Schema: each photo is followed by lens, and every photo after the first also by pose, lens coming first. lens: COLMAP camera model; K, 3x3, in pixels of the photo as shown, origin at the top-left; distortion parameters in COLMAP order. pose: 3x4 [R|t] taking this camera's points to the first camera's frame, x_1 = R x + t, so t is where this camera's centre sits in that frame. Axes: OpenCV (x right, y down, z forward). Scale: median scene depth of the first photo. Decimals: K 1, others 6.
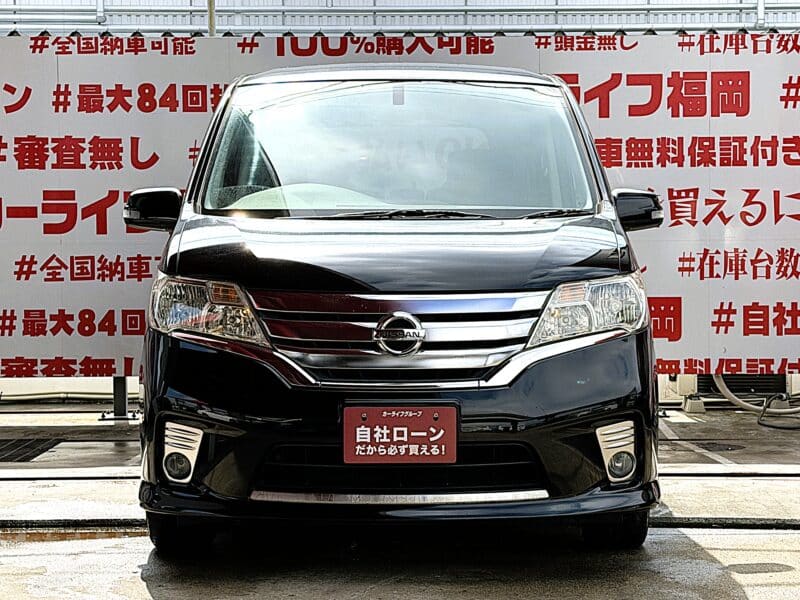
lens RADIAL K [[1609.2, 0, 400.0], [0, 1609.2, 300.0], [0, 0, 1]] dist [0.510544, -0.056436]
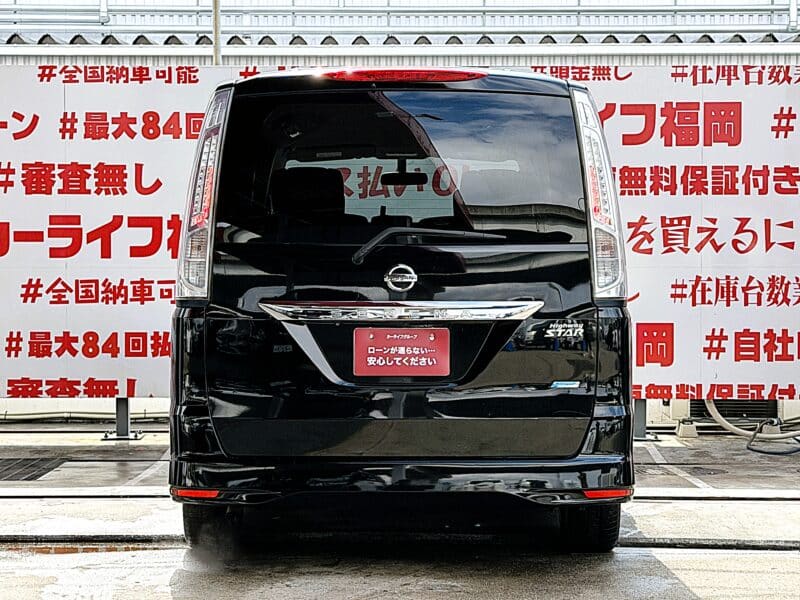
lens RADIAL K [[1848.5, 0, 400.0], [0, 1848.5, 300.0], [0, 0, 1]] dist [0.614530, 0.032845]
pose [[0.999755, 0.005656, -0.021399, 0.026774], [-0.005602, 0.999981, 0.002574, -0.018123], [0.021413, -0.002454, 0.999768, -0.168484]]
